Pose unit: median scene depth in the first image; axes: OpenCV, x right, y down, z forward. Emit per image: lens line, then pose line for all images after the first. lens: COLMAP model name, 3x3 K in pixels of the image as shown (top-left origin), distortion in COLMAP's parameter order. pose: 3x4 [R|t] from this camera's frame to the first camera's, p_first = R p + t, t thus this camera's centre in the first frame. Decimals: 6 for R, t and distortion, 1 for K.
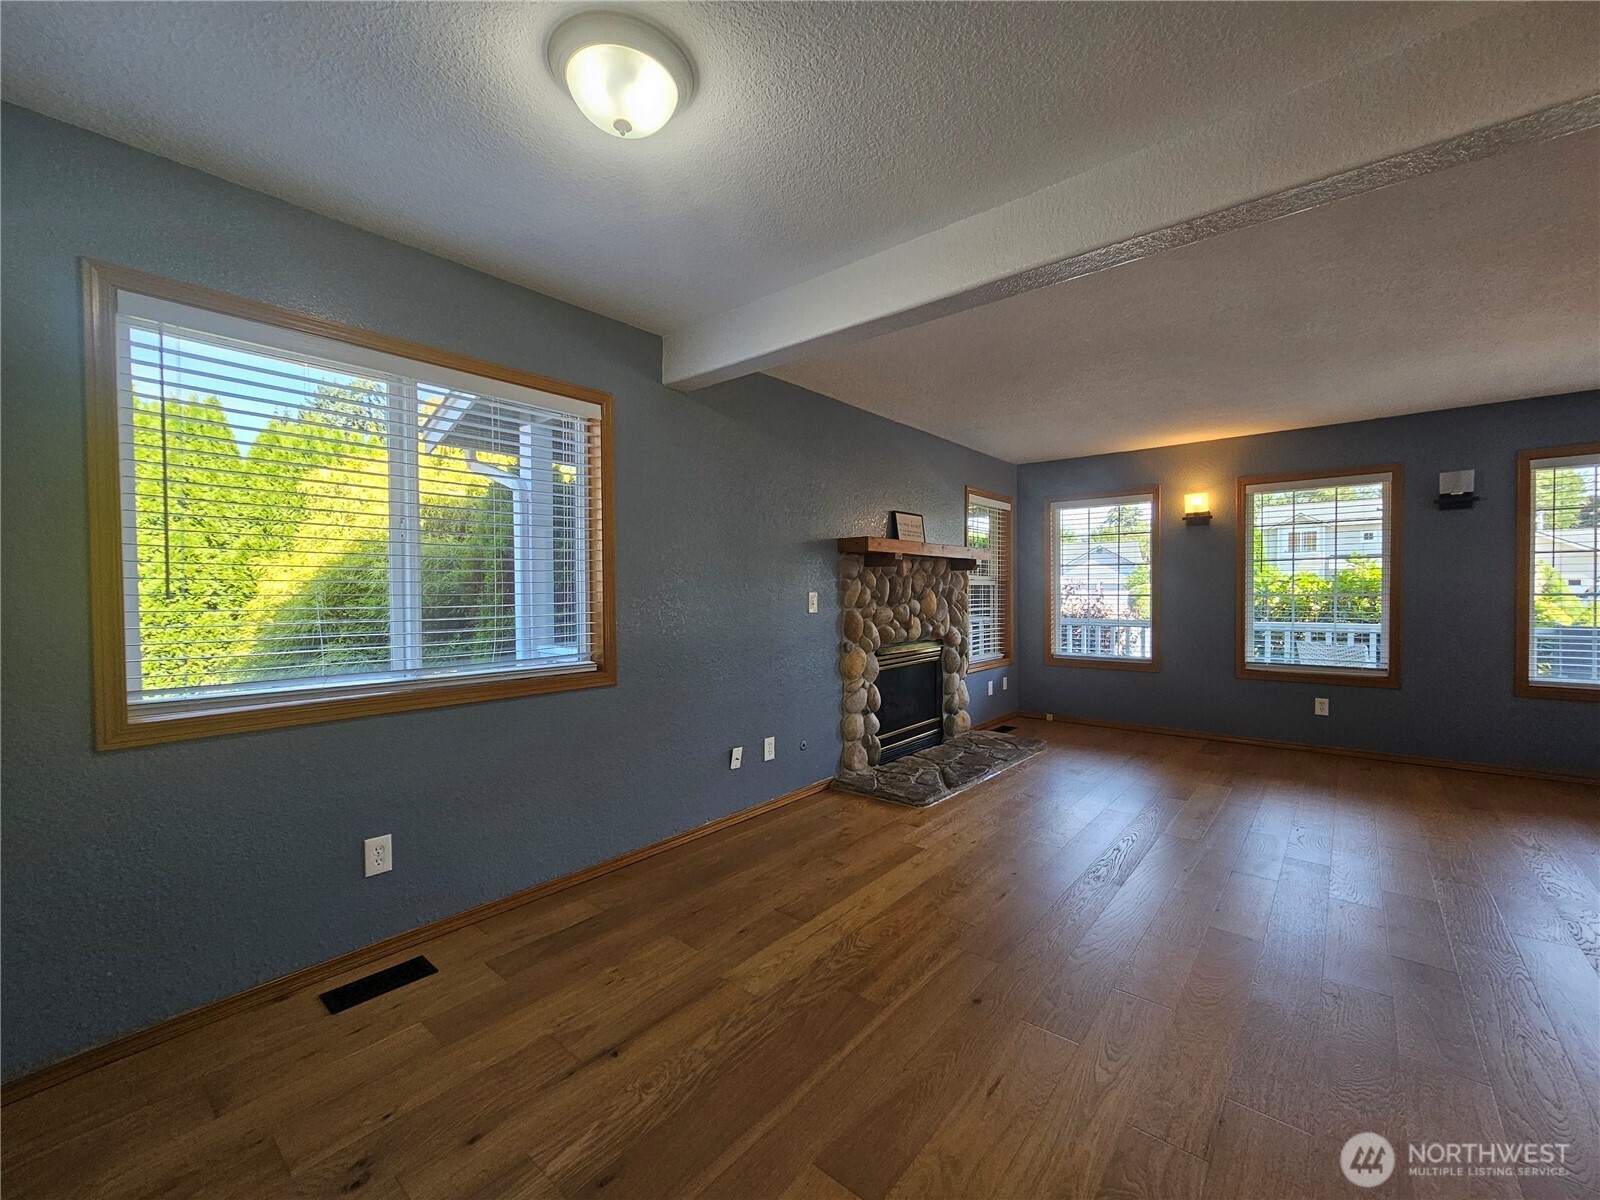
lens RADIAL K [[659.7, 0, 802.4], [0, 659.7, 605.5], [0, 0, 1]] dist [-0.003387, 0.000805]
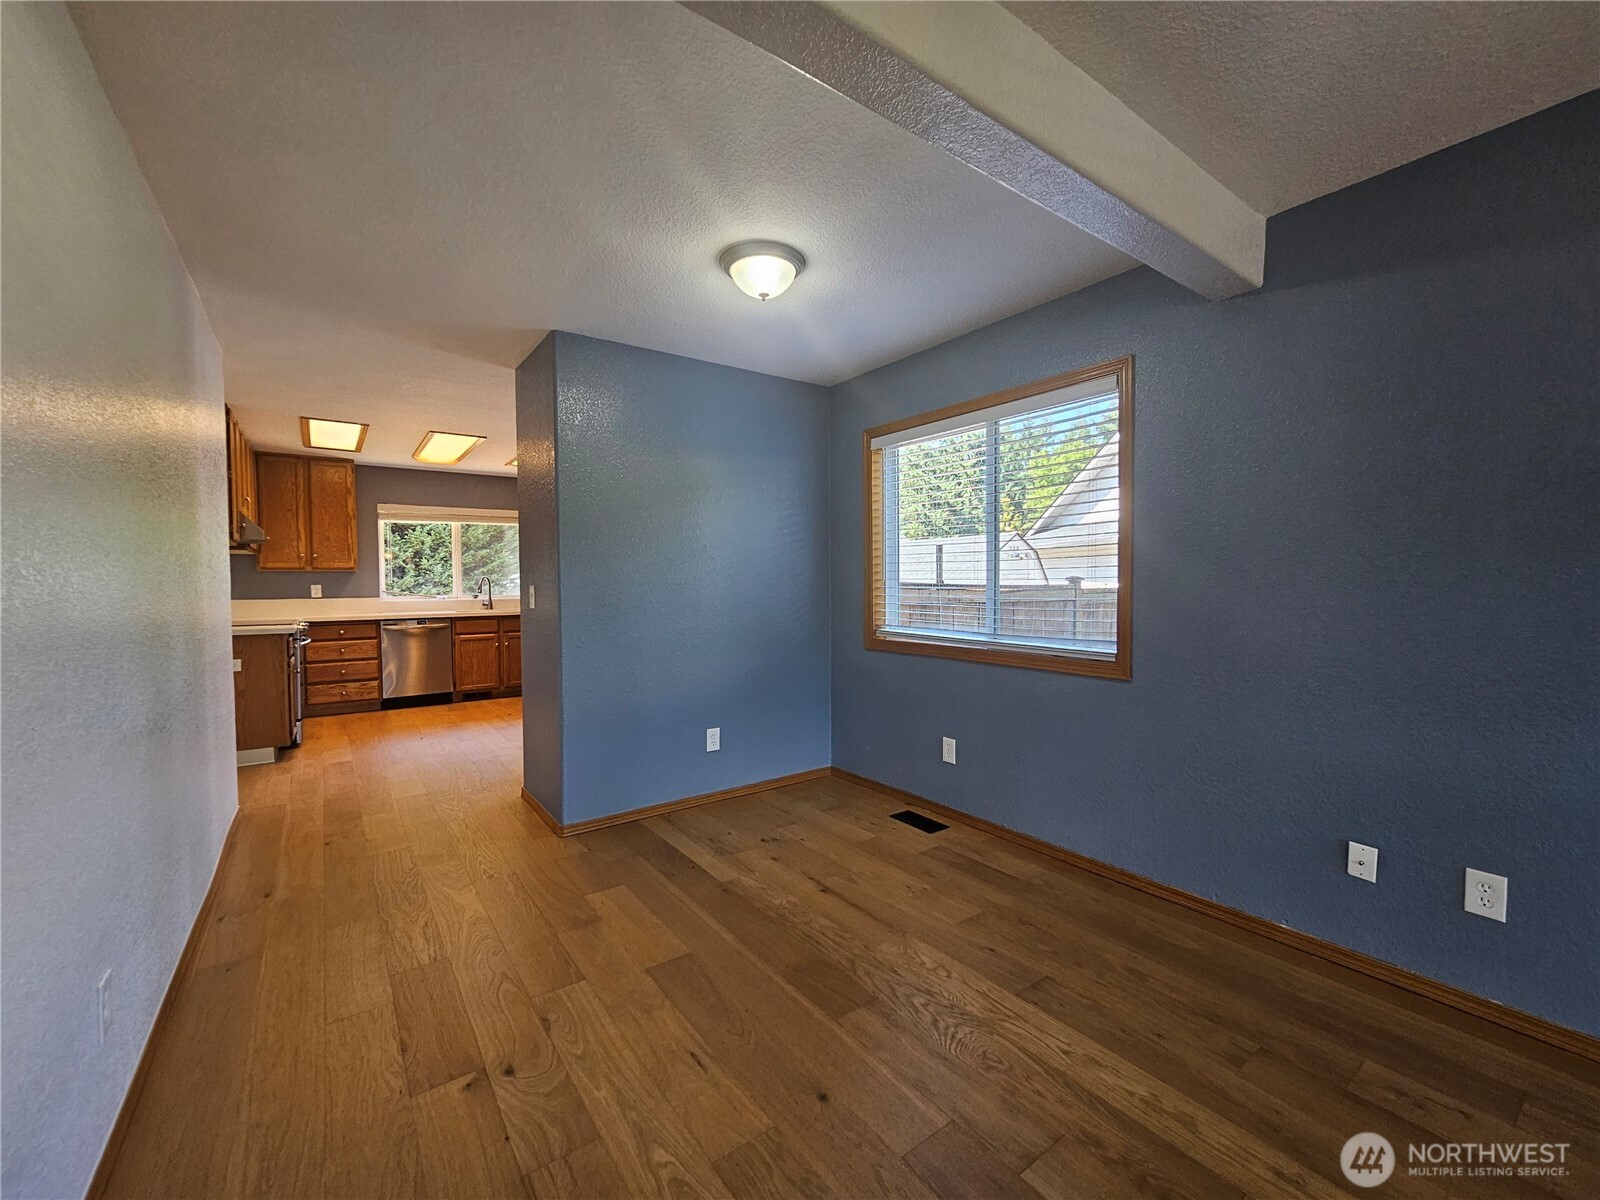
lens RADIAL K [[659.7, 0, 802.4], [0, 659.7, 605.5], [0, 0, 1]] dist [-0.003387, 0.000805]
pose [[-0.242355, 0.044336, -0.969174, 0.459597], [-0.014004, 0.998691, 0.049188, -0.013770], [0.970087, 0.025493, -0.241417, 0.522755]]
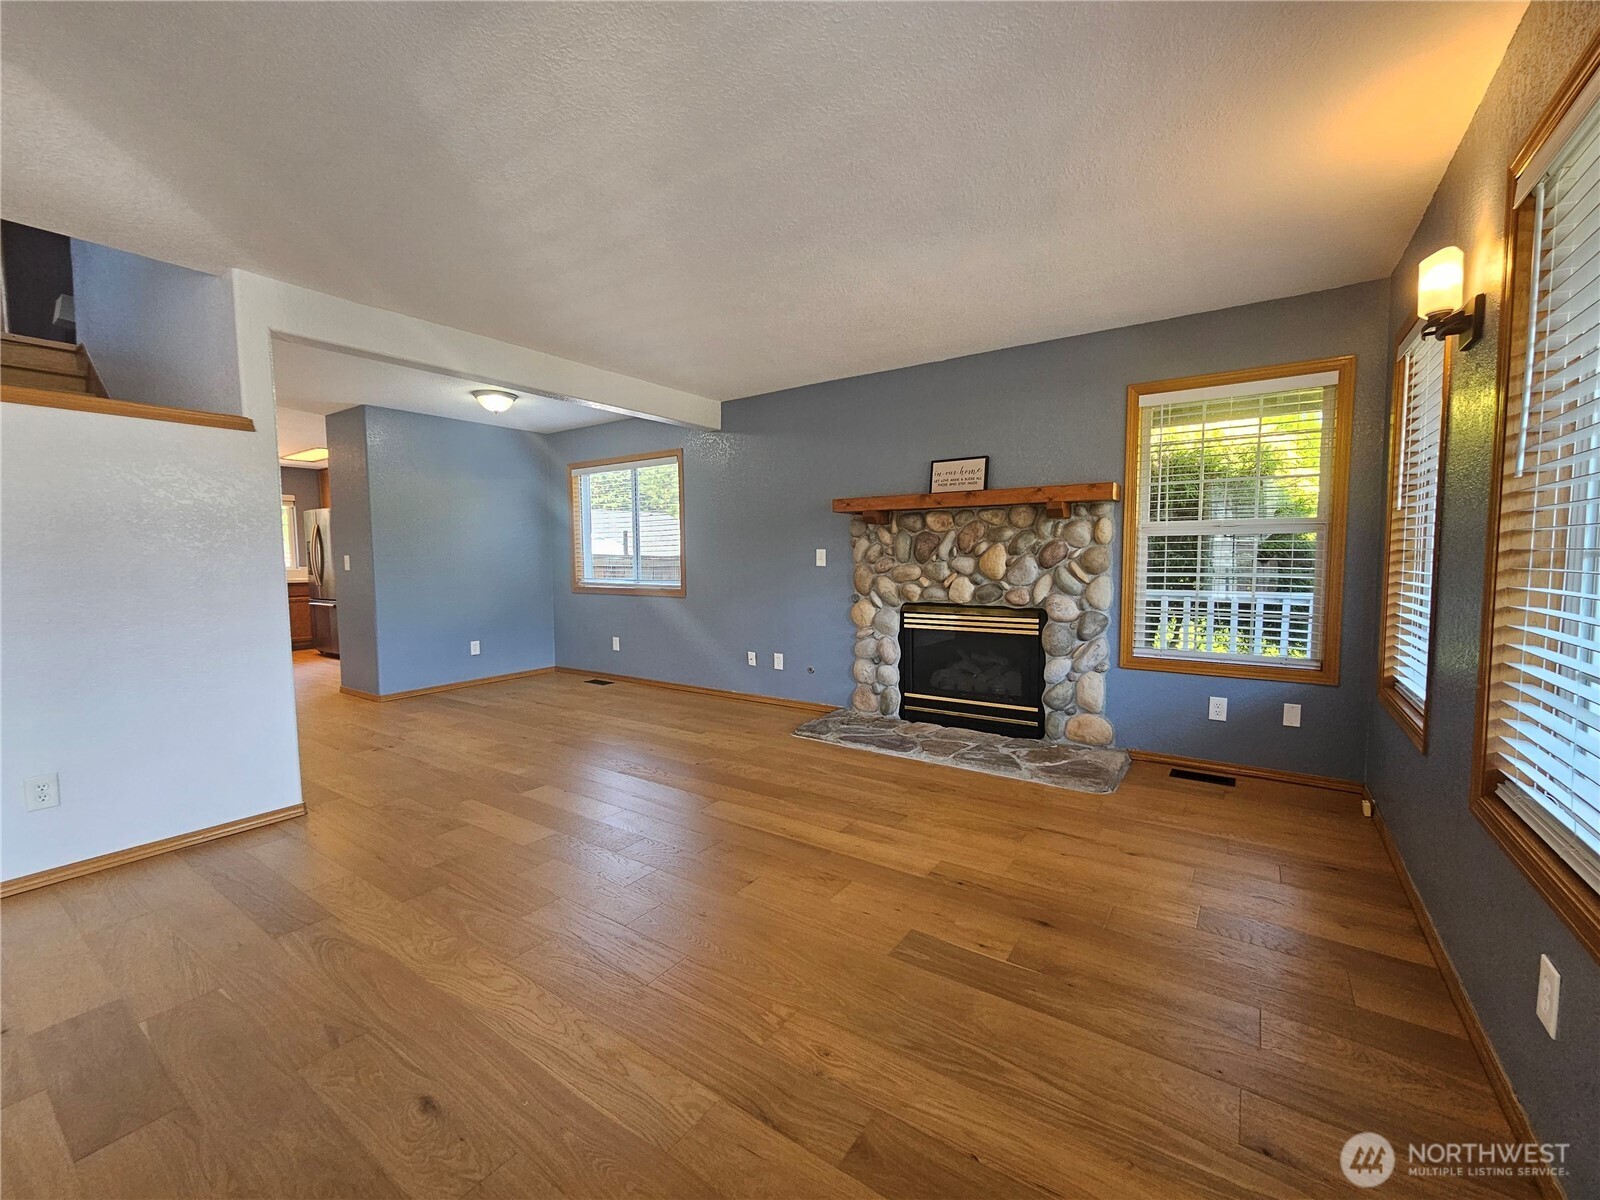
lens RADIAL K [[659.7, 0, 802.4], [0, 659.7, 605.5], [0, 0, 1]] dist [-0.003387, 0.000805]
pose [[0.091886, 0.081210, -0.992452, 1.137282], [-0.014731, 0.996671, 0.080192, -0.013392], [0.995661, 0.007252, 0.092776, 0.779310]]
